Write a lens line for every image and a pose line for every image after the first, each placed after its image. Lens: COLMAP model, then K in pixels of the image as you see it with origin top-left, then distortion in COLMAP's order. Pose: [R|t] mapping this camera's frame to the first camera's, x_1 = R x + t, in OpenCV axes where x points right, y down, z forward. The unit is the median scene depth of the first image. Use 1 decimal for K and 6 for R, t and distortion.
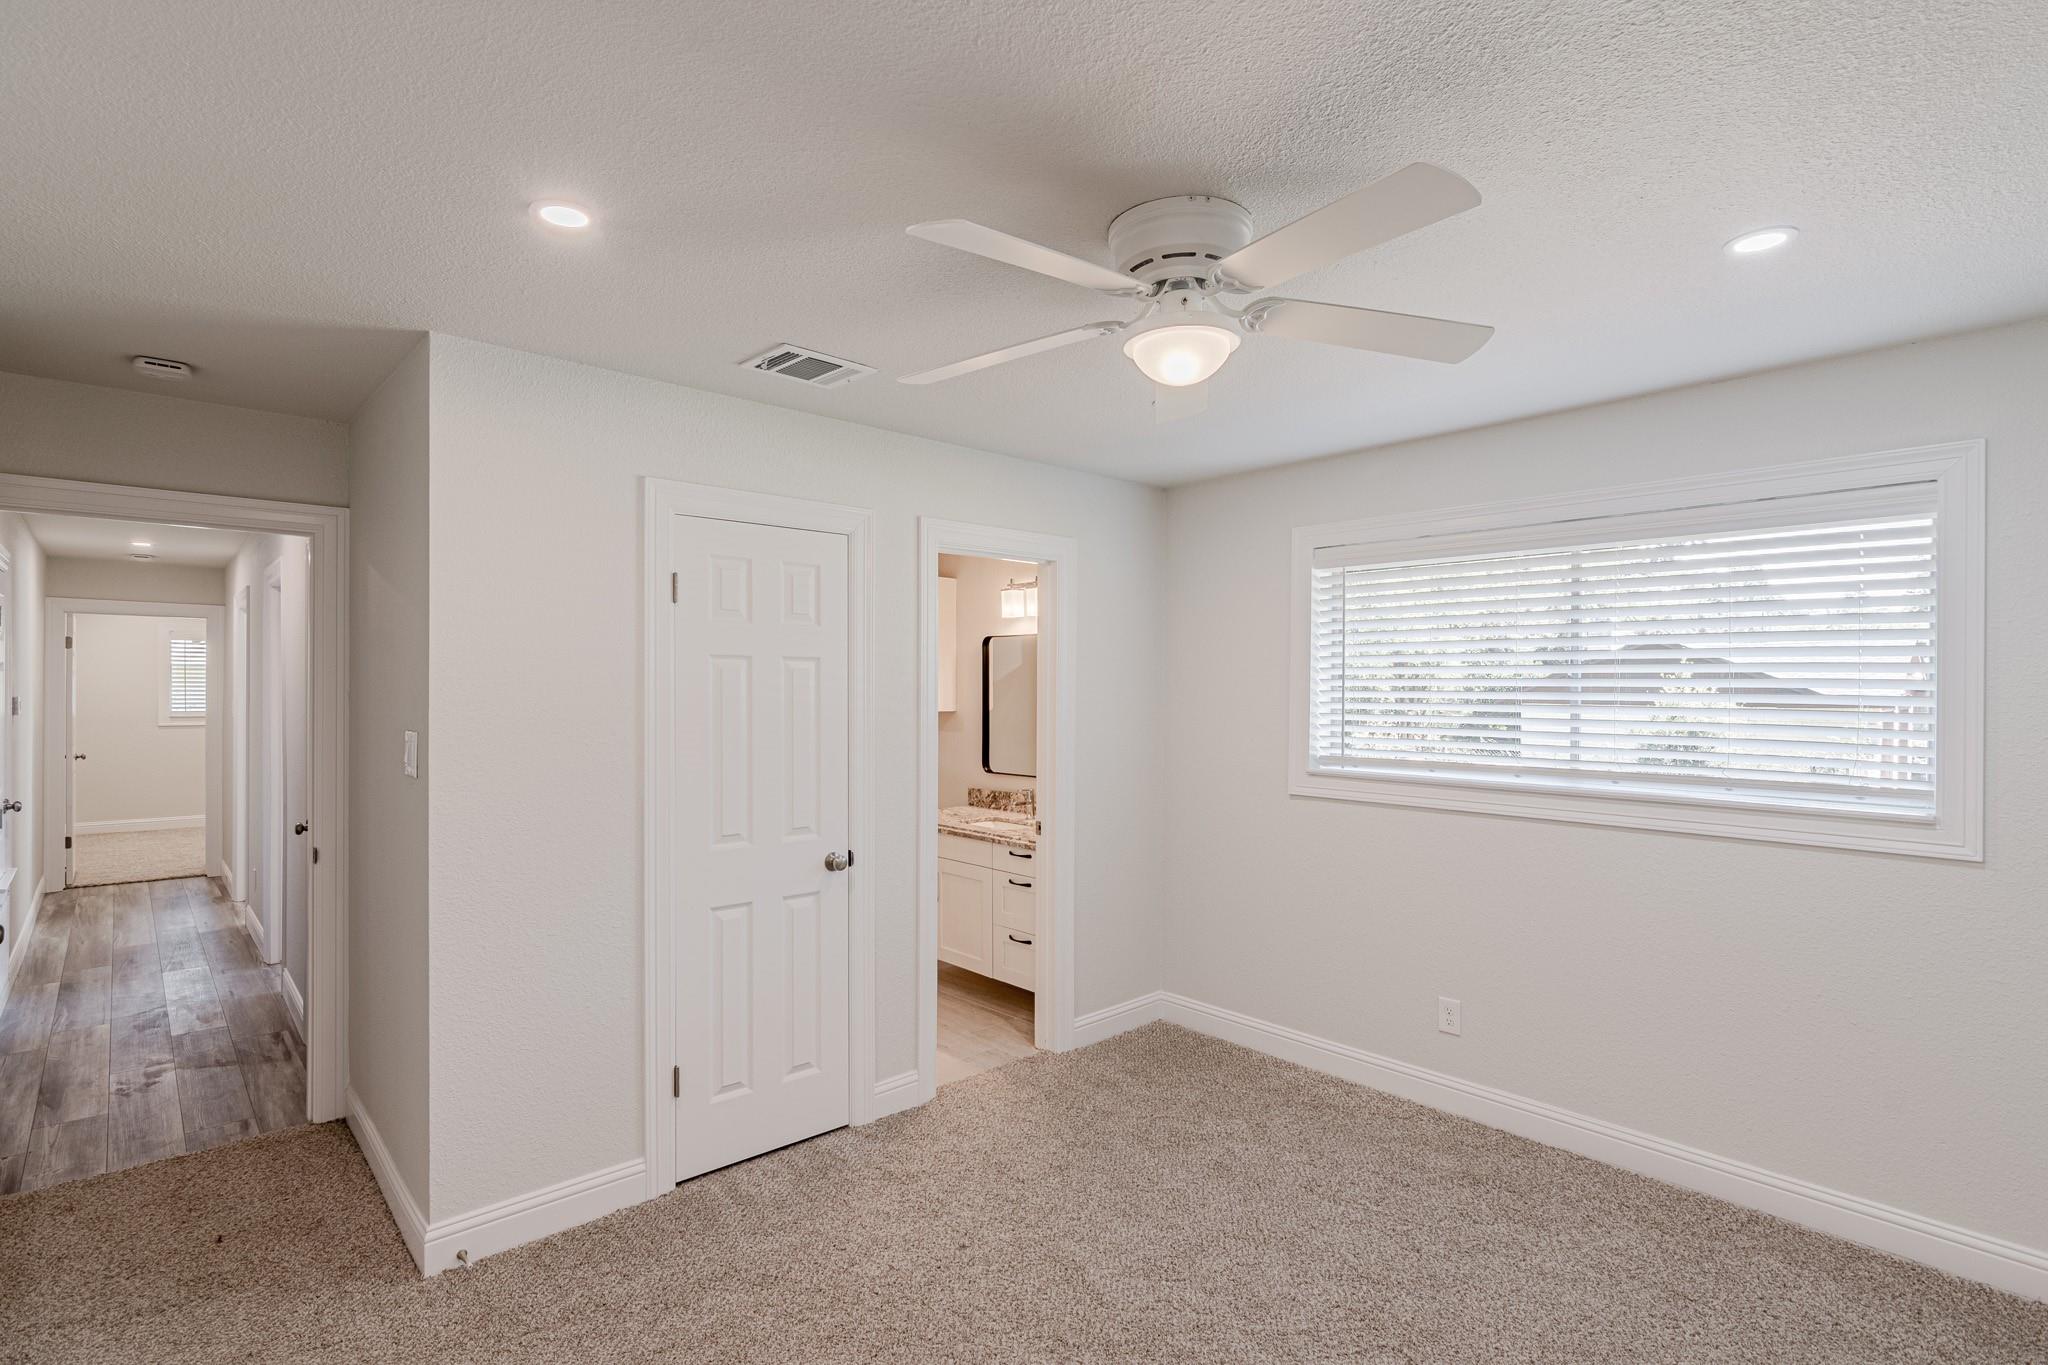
lens RADIAL K [[989.8, 0, 1015.7], [0, 989.8, 700.6], [0, 0, 1]] dist [0.001492, -0.000023]
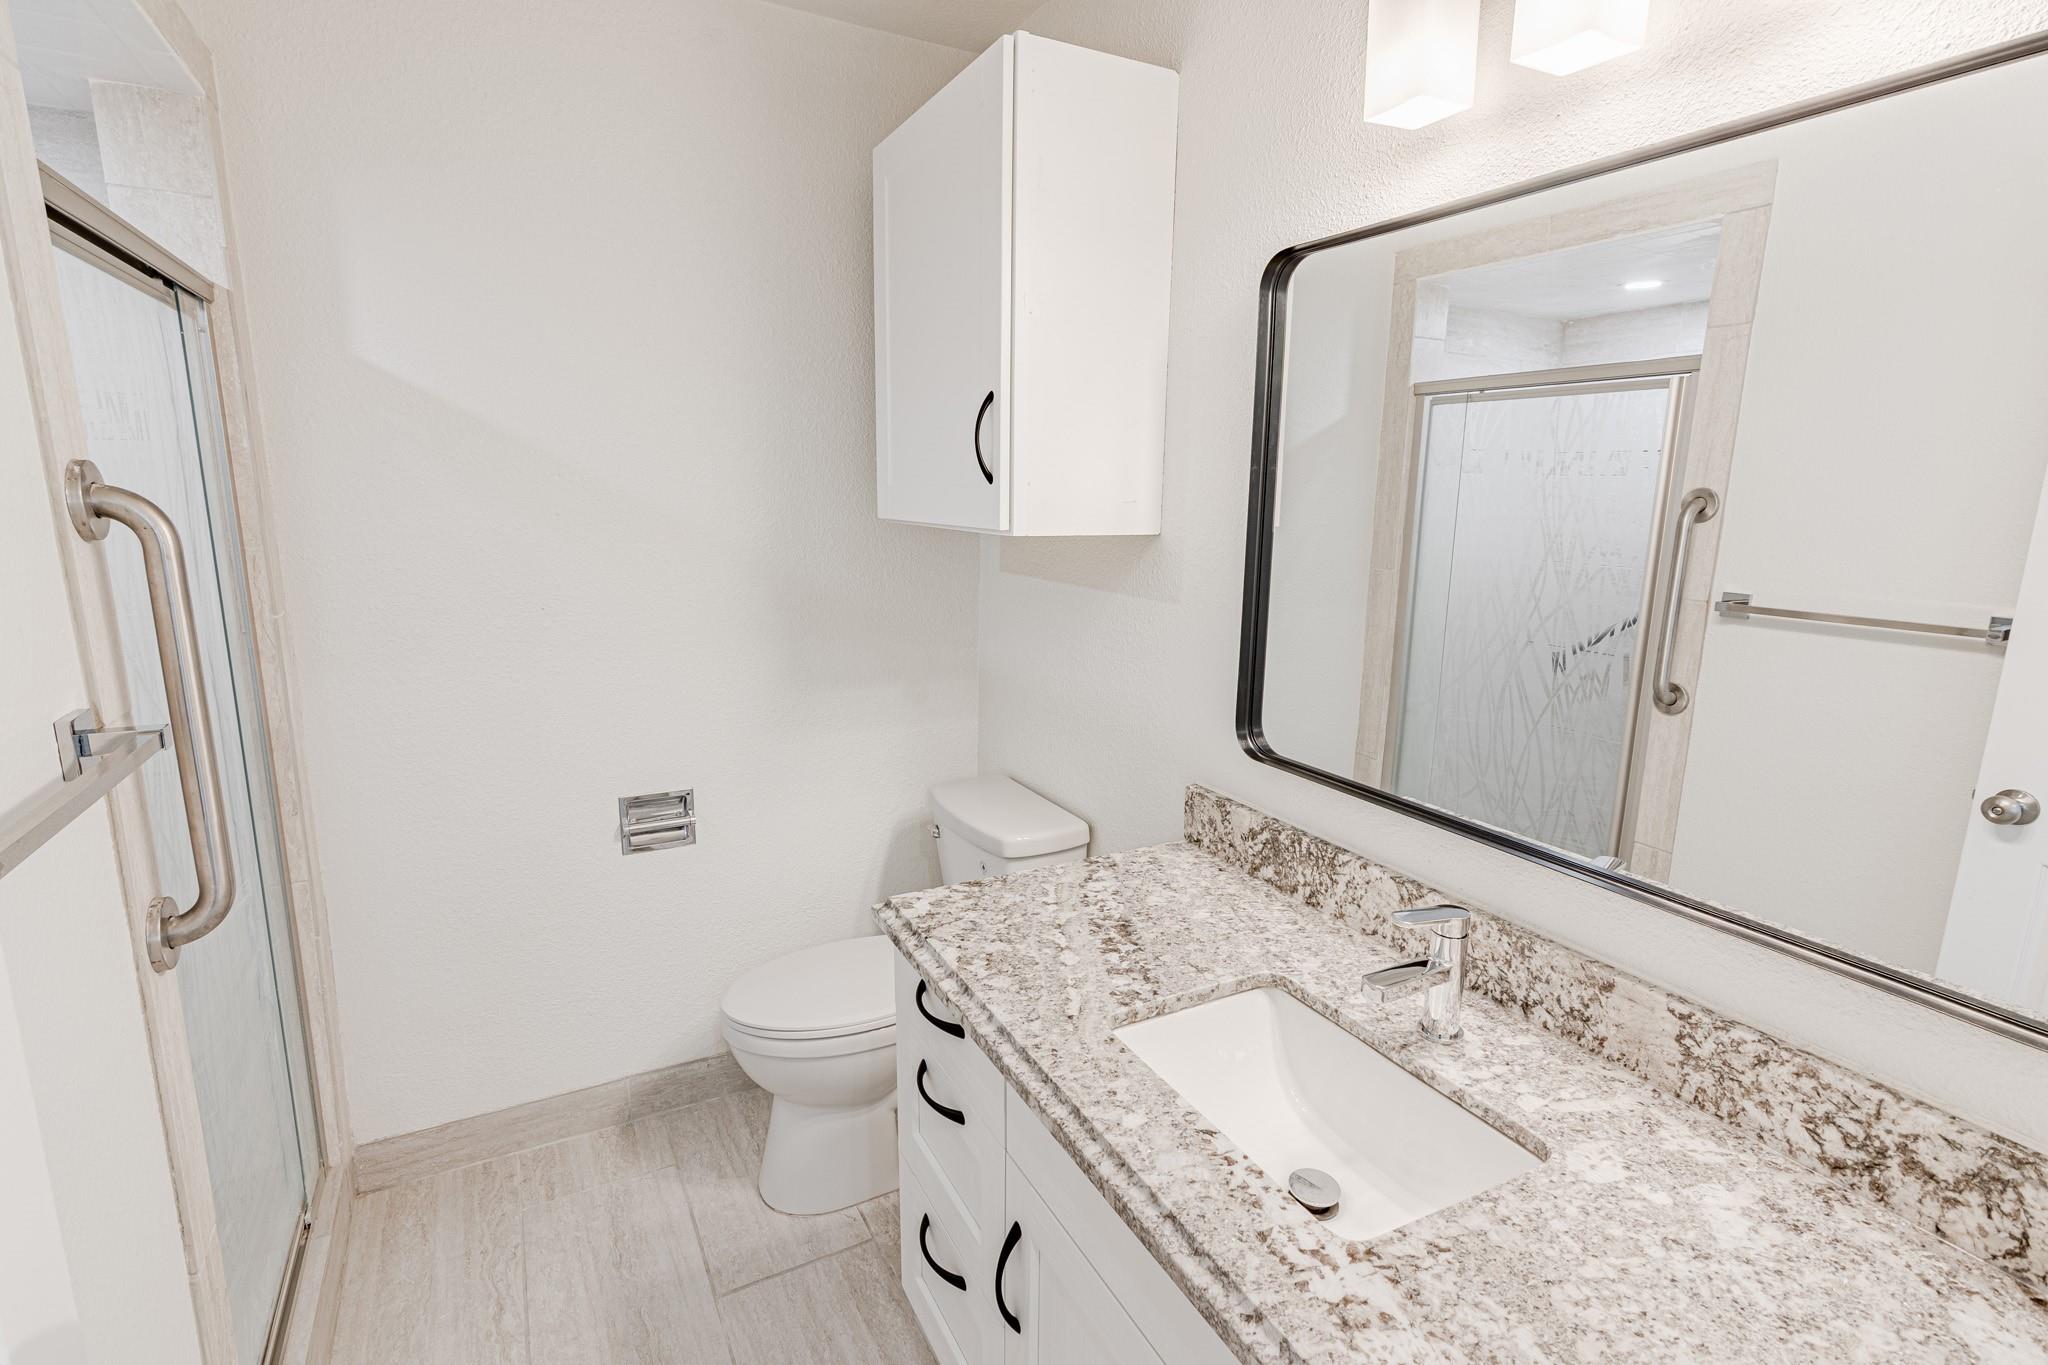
lens RADIAL K [[959.8, 0, 1024.0], [0, 959.8, 682.5], [0, 0, 1]] dist [0.000306, 0.000406]
pose [[0.970113, 0.059940, -0.235136, -0.047177], [-0.015776, 0.982541, 0.185376, 0.001793], [0.242142, -0.176126, 0.954121, 1.170089]]
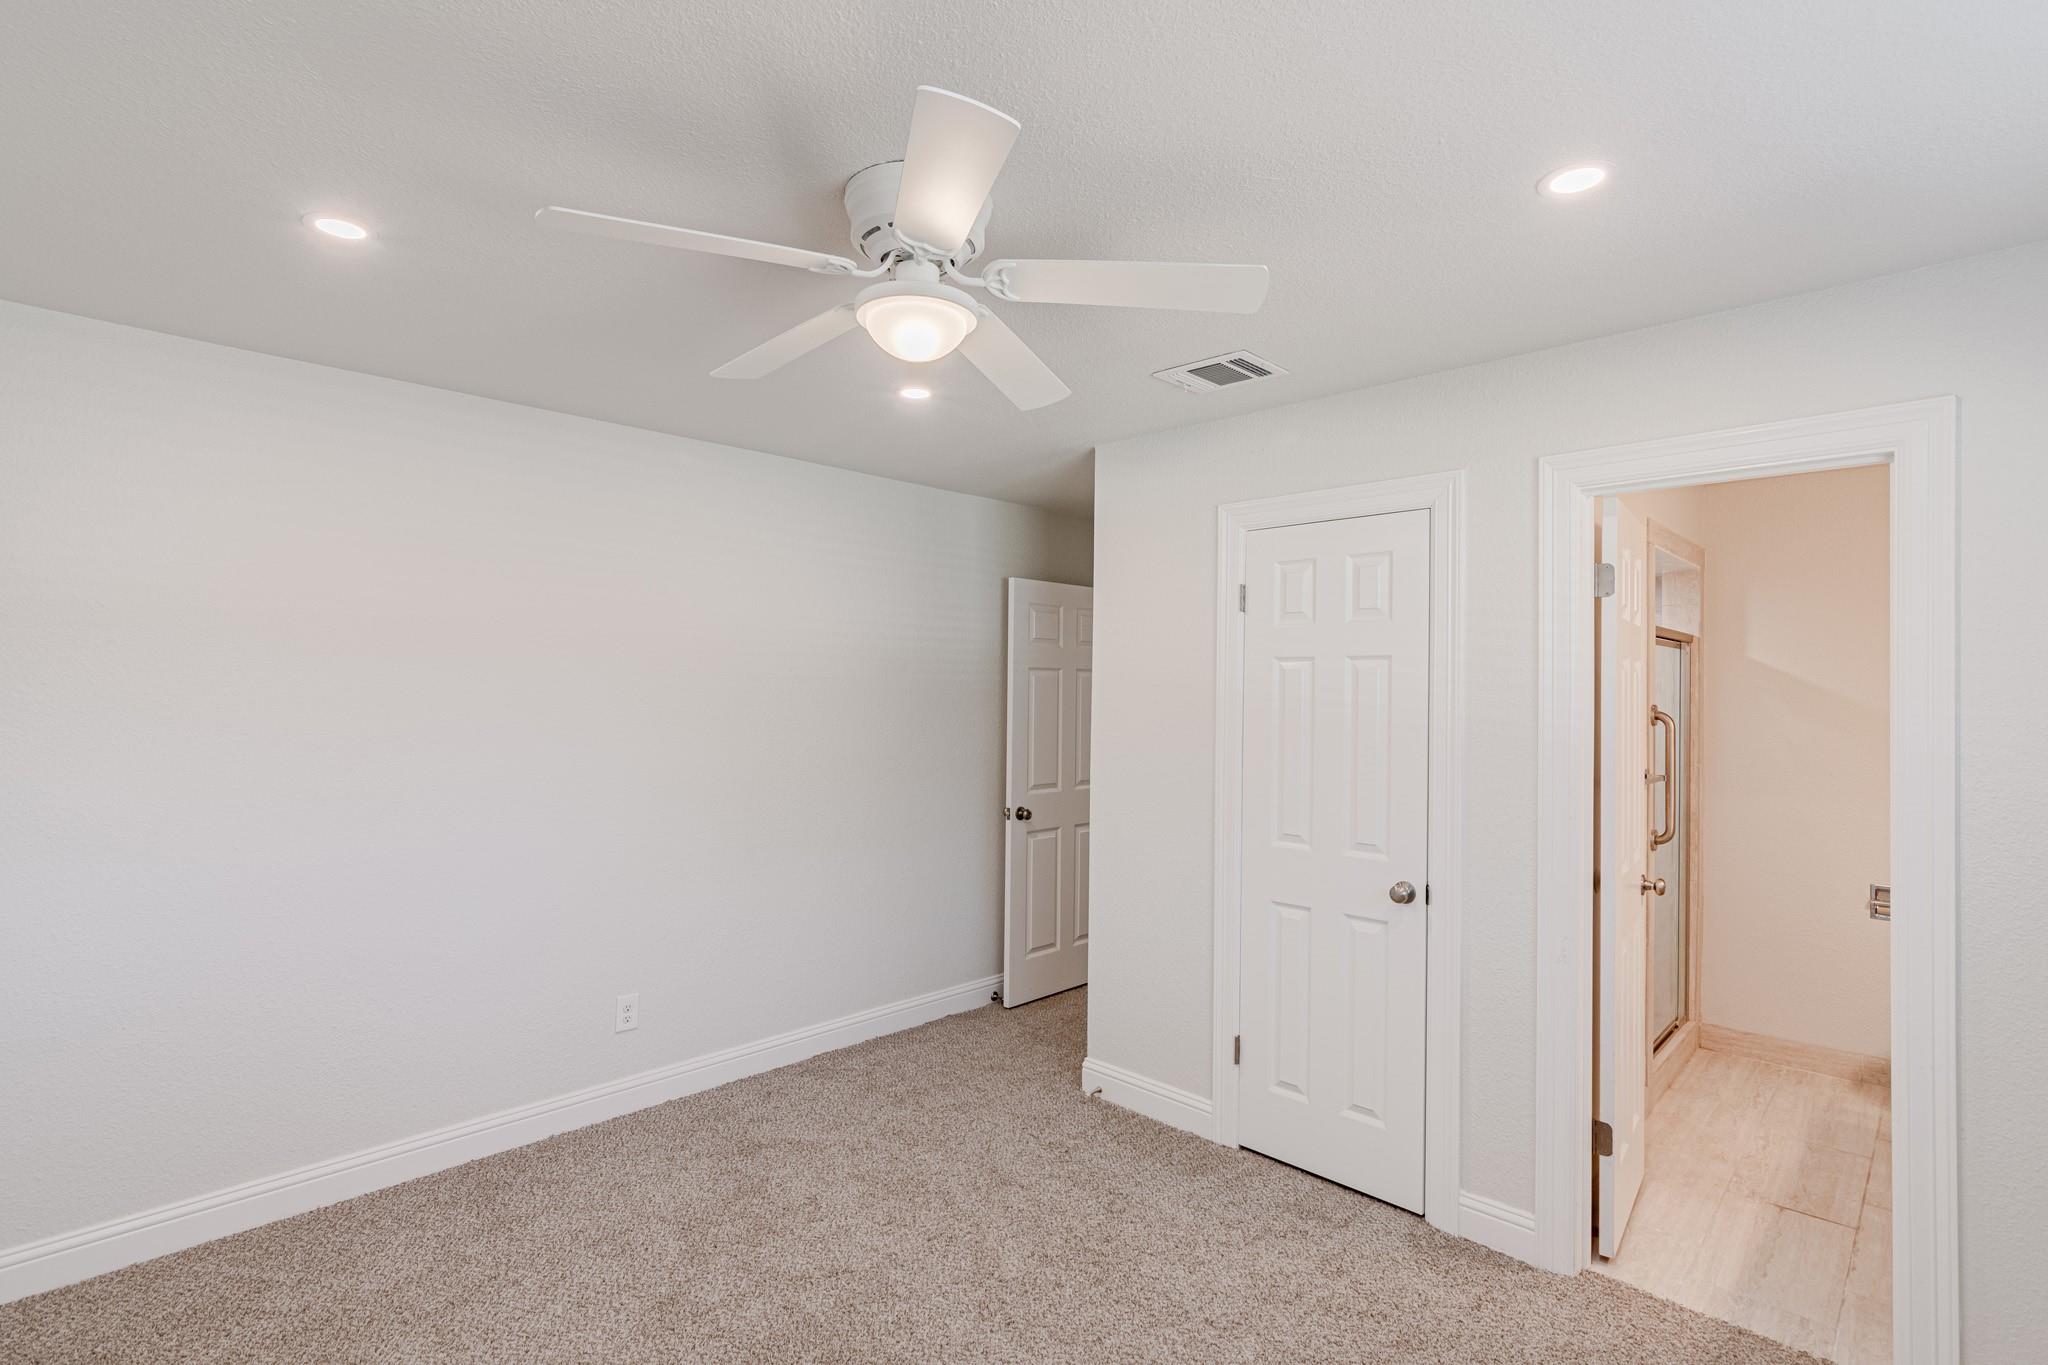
lens RADIAL K [[983.4, 0, 1018.7], [0, 983.4, 680.2], [0, 0, 1]] dist [-0.001392, 0.002263]
pose [[0.053356, -0.014491, -0.998470, 0.660786], [-0.022097, 0.999633, -0.015689, -0.000244], [0.998331, 0.022901, 0.053016, 0.624809]]
